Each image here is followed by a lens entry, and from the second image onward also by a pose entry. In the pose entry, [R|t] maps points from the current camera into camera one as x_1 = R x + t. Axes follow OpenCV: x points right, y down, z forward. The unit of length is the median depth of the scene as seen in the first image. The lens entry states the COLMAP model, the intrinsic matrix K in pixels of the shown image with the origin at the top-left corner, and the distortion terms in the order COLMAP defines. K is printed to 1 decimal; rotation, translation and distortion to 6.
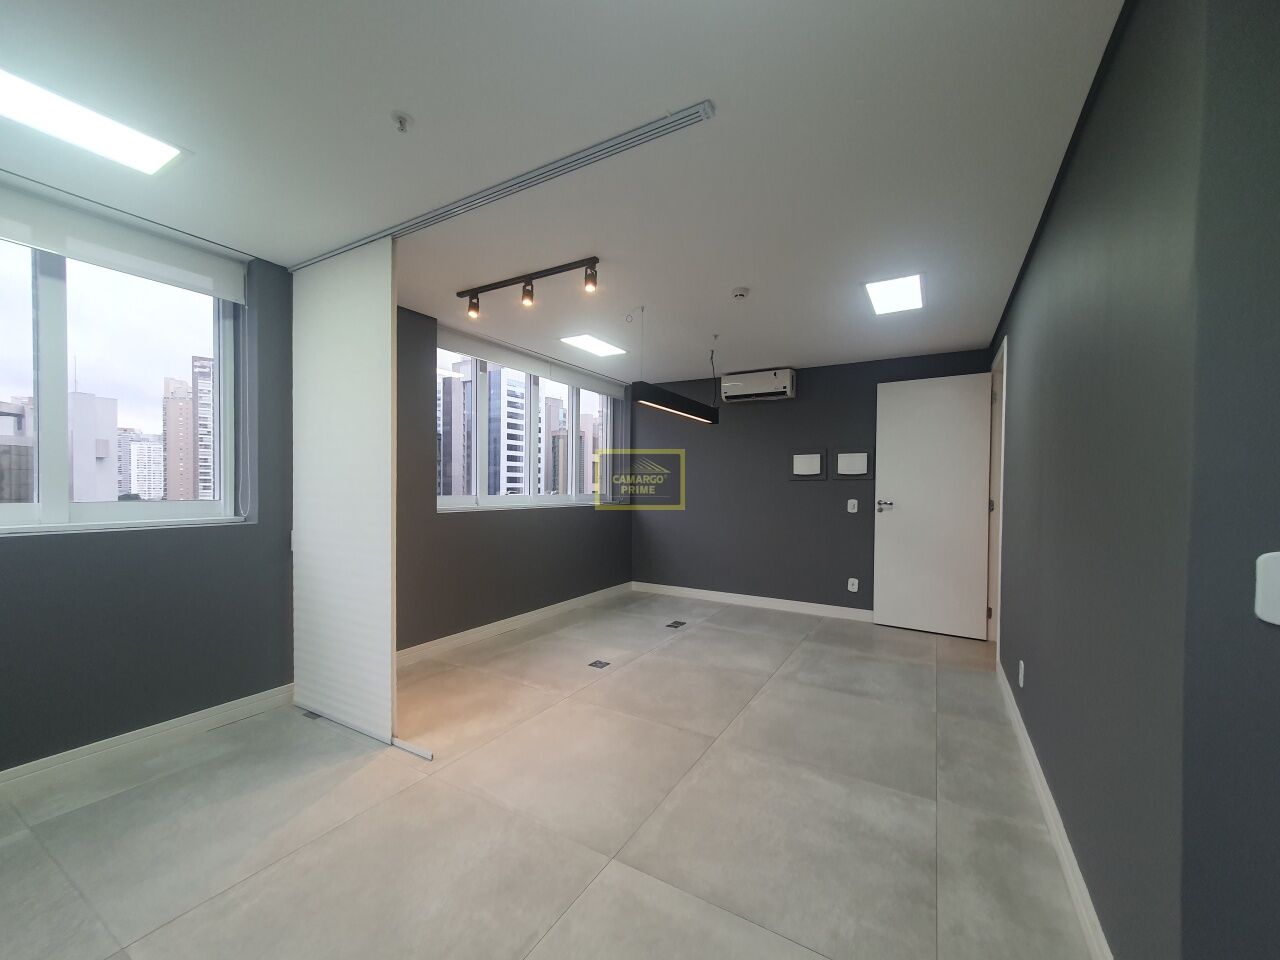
lens RADIAL K [[505.9, 0, 640.1], [0, 505.9, 493.0], [0, 0, 1]] dist [0.000880, 0.000068]
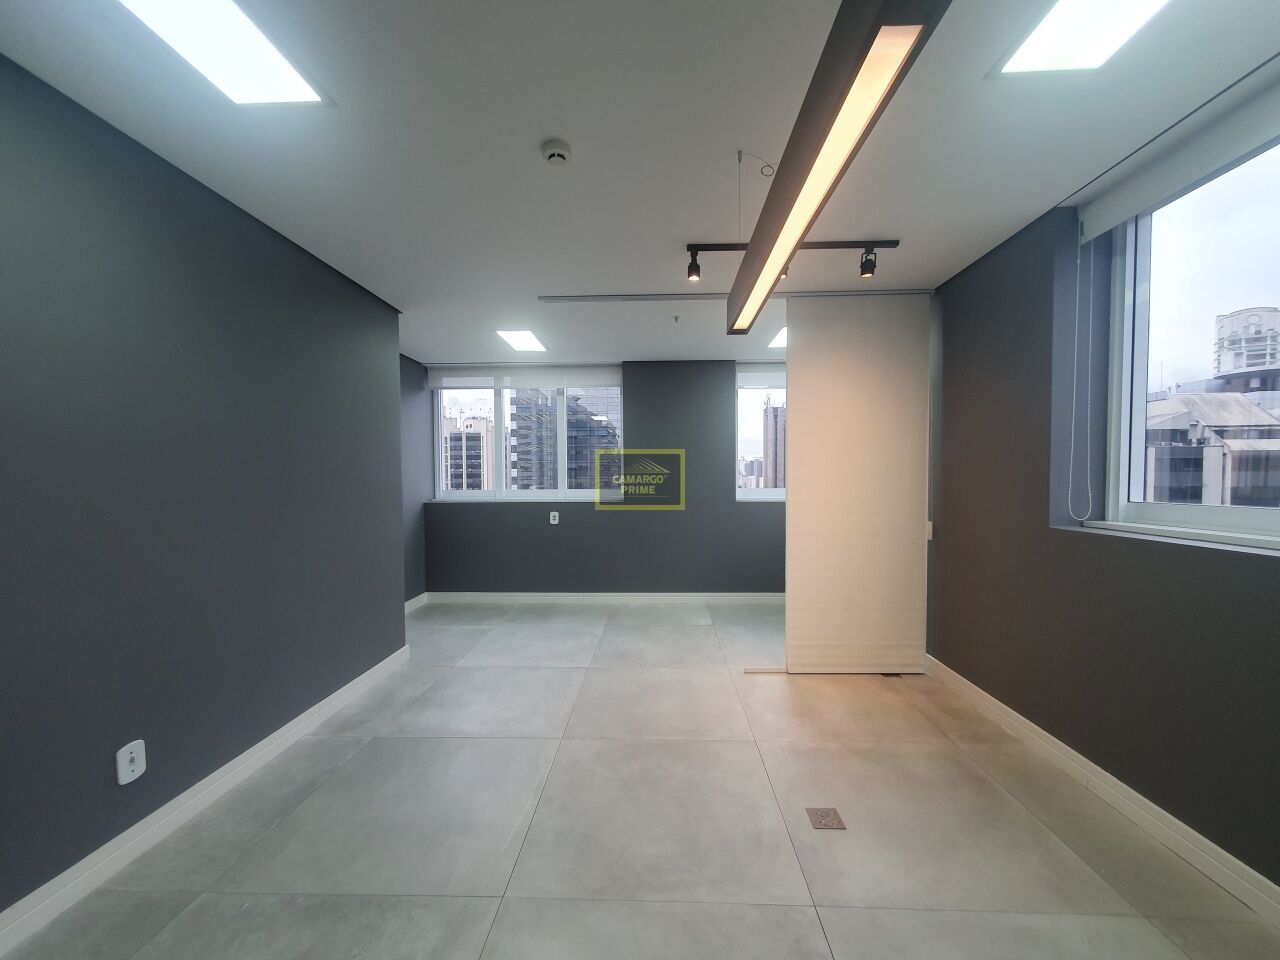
lens RADIAL K [[505.4, 0, 638.2], [0, 505.4, 494.8], [0, 0, 1]] dist [0.001417, 0.000078]
pose [[-0.883042, 0.013717, -0.469093, 0.298702], [-0.008522, 0.998939, 0.045252, -0.022075], [0.469216, 0.043957, -0.881989, 1.203042]]
